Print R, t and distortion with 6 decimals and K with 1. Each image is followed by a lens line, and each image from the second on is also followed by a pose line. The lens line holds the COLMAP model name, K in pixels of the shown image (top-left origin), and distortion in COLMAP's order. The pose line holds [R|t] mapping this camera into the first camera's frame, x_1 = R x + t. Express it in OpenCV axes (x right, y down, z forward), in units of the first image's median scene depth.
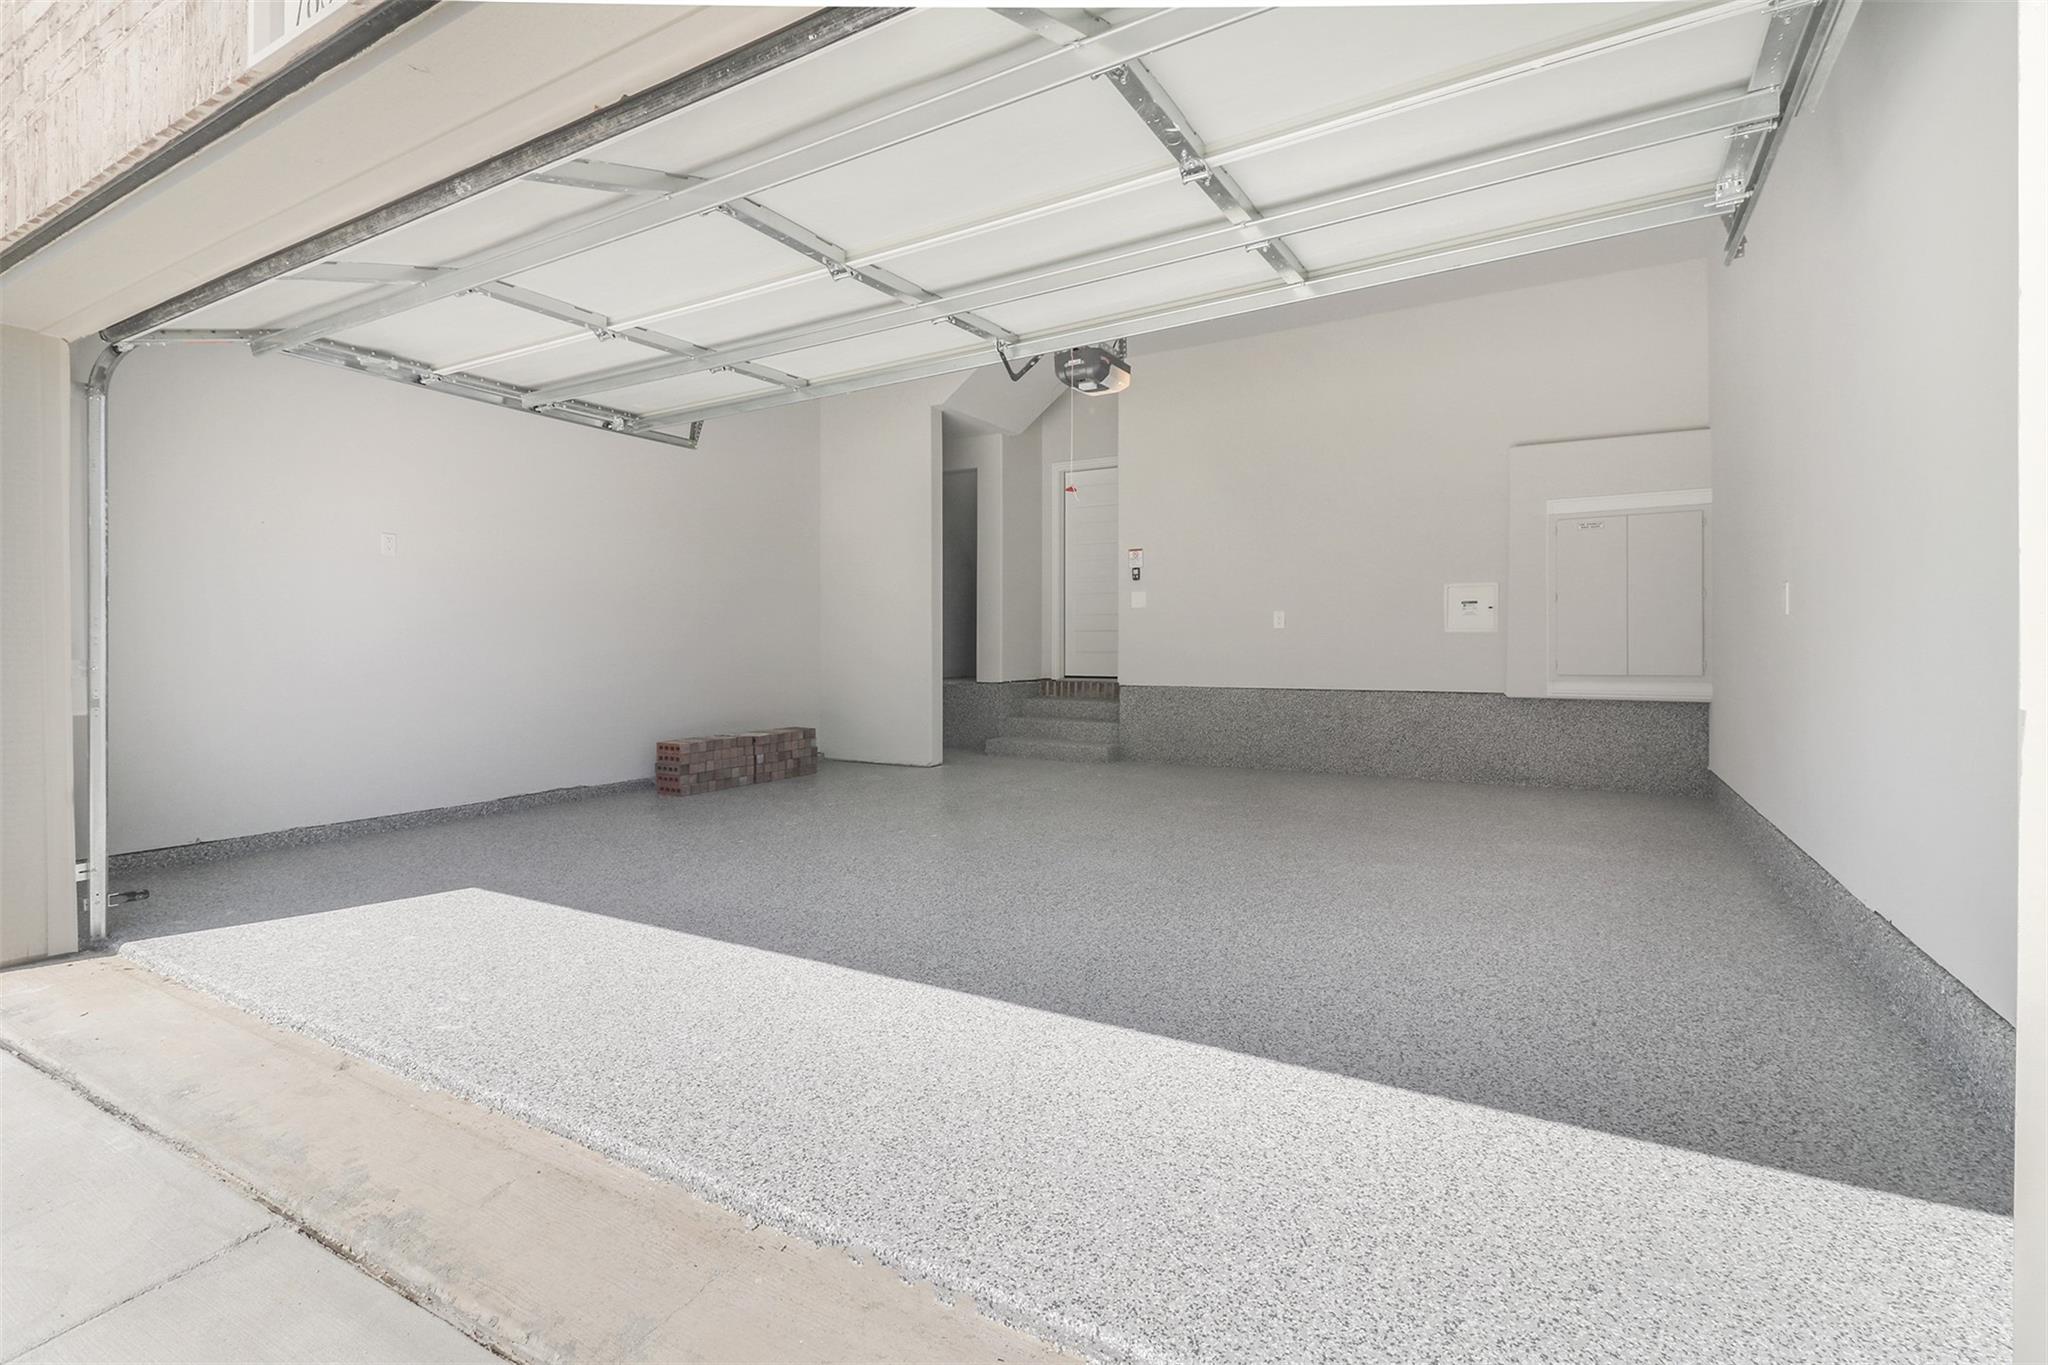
lens RADIAL K [[943.4, 0, 1025.0], [0, 943.4, 670.0], [0, 0, 1]] dist [0.002615, 0.000106]
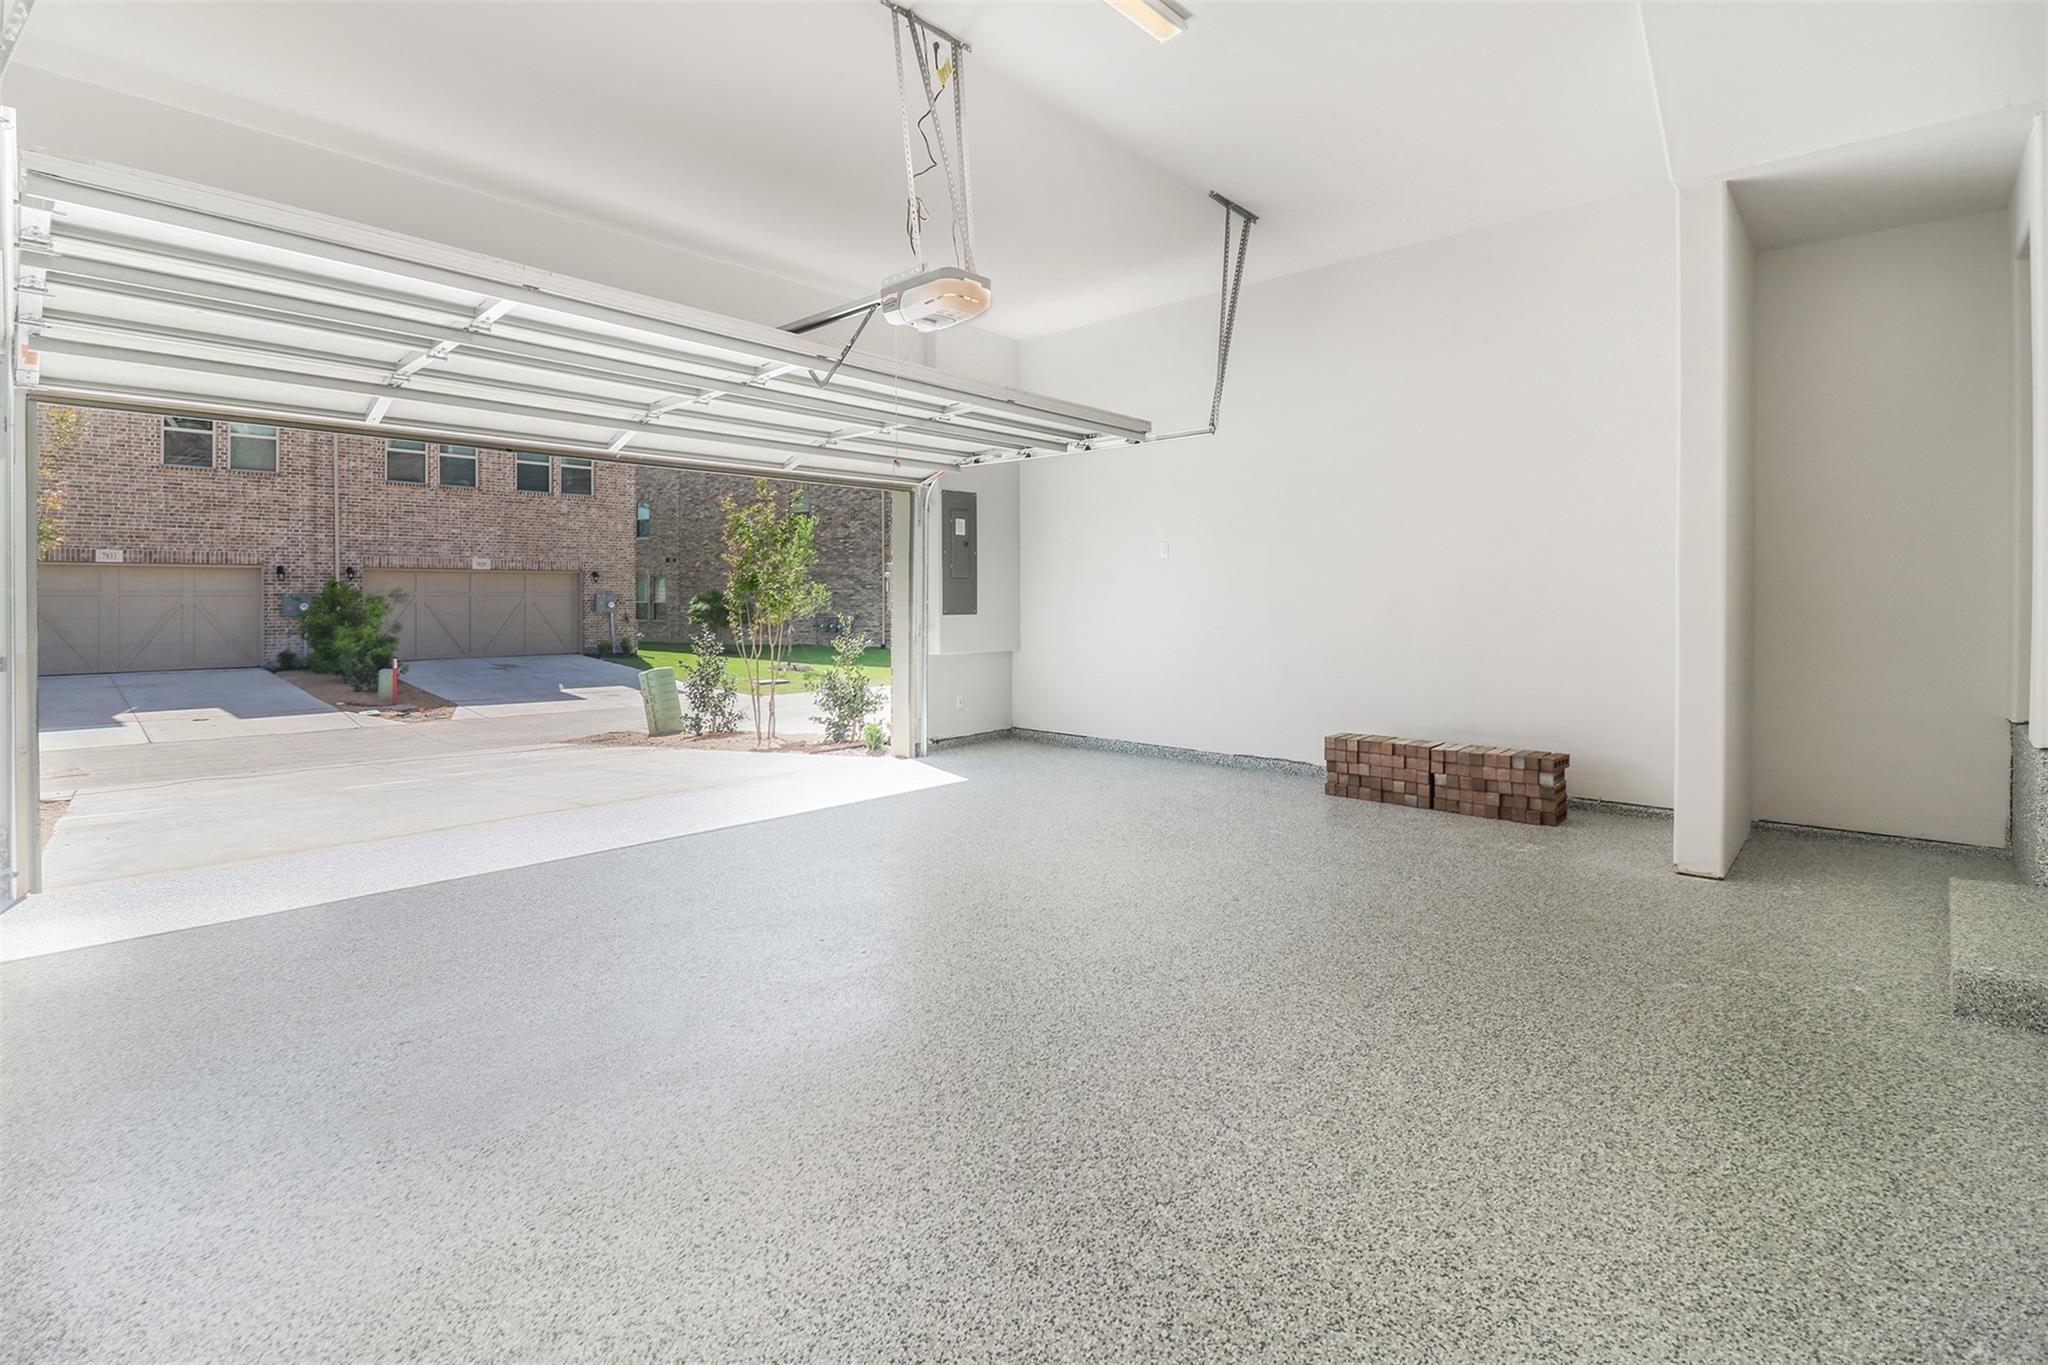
lens RADIAL K [[943.4, 0, 1040.3], [0, 943.4, 602.6], [0, 0, 1]] dist [0.002615, 0.000106]
pose [[-0.246604, 0.005240, -0.969102, 0.566064], [-0.014051, 0.999861, 0.008982, -0.055869], [0.969014, 0.015832, -0.246497, 0.869090]]
